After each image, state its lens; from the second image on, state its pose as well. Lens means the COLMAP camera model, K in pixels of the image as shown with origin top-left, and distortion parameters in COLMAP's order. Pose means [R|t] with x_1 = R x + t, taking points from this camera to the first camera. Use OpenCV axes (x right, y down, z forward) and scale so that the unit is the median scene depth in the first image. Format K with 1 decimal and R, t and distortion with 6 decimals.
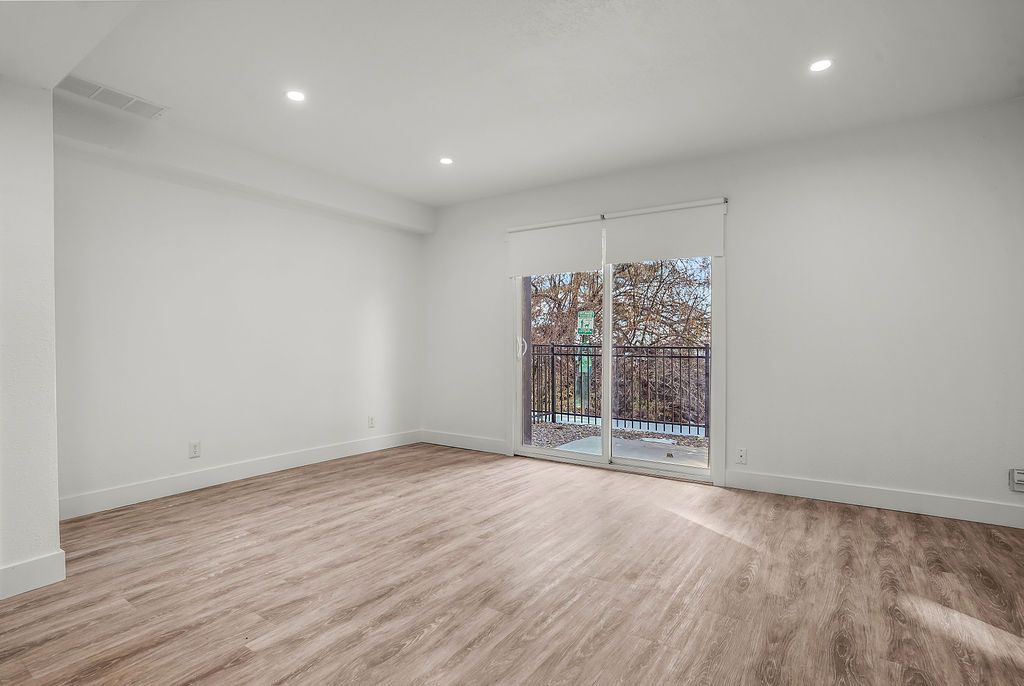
lens RADIAL K [[515.3, 0, 513.8], [0, 515.3, 350.1], [0, 0, 1]] dist [-0.051800, 0.013867]
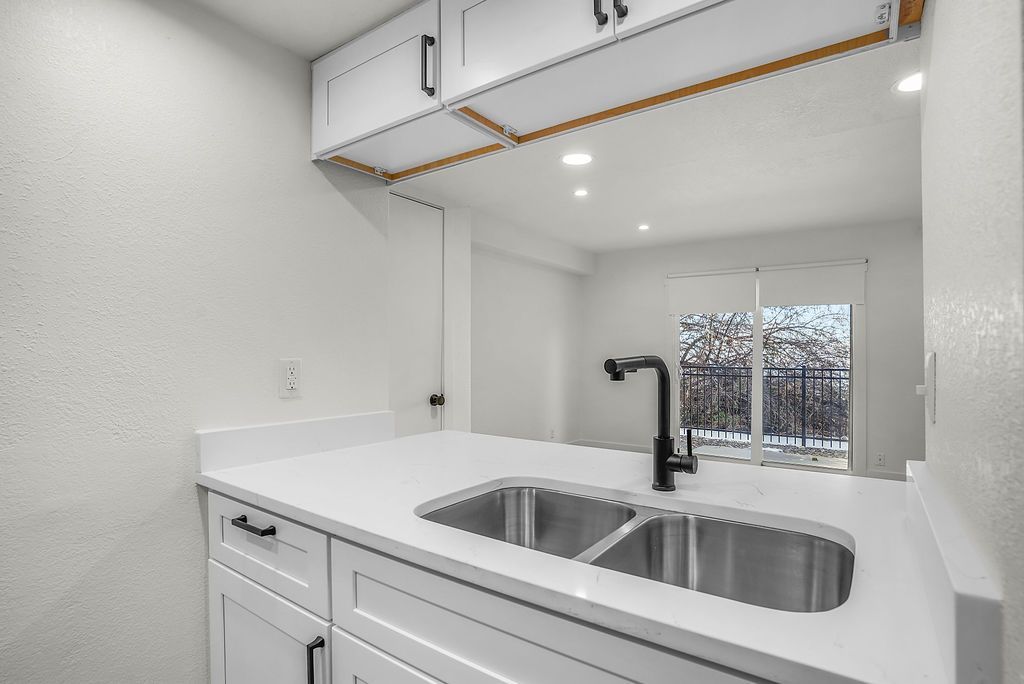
lens RADIAL K [[515.3, 0, 500.2], [0, 515.3, 355.5], [0, 0, 1]] dist [-0.051800, 0.013867]
pose [[0.998903, 0.007119, -0.046282, -0.587469], [-0.007333, 0.999963, -0.004443, -0.058624], [0.046249, 0.004778, 0.998919, -0.396133]]
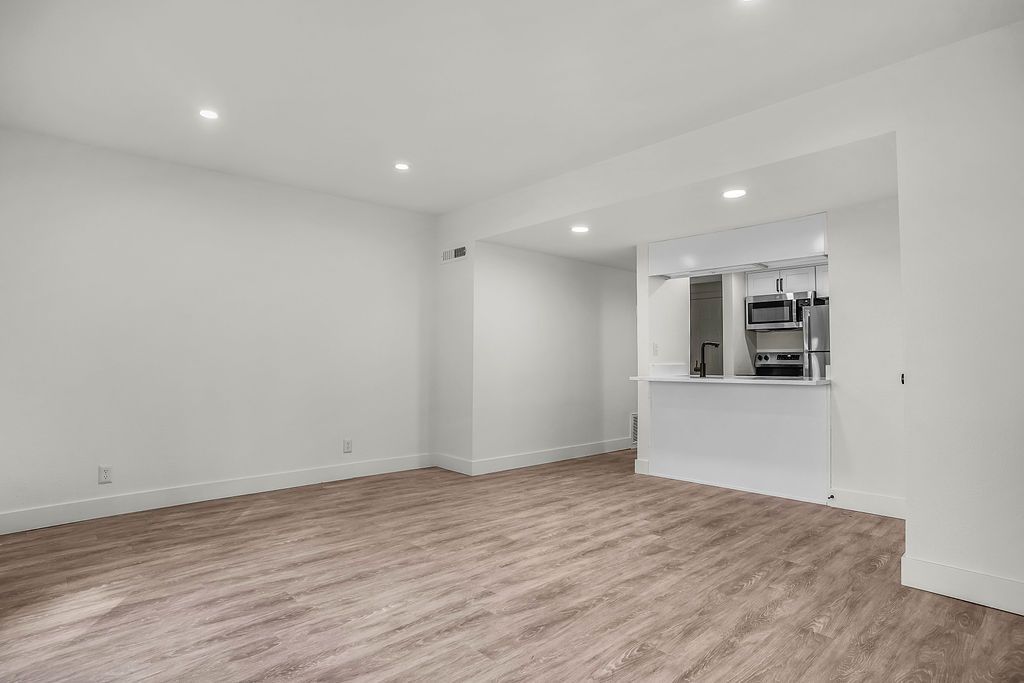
lens RADIAL K [[515.3, 0, 494.3], [0, 515.3, 349.8], [0, 0, 1]] dist [-0.051800, 0.013867]
pose [[-0.963204, 0.006068, 0.268704, -0.276571], [0.002810, 0.999918, -0.012510, -0.014242], [-0.268758, -0.011295, -0.963141, 1.697102]]
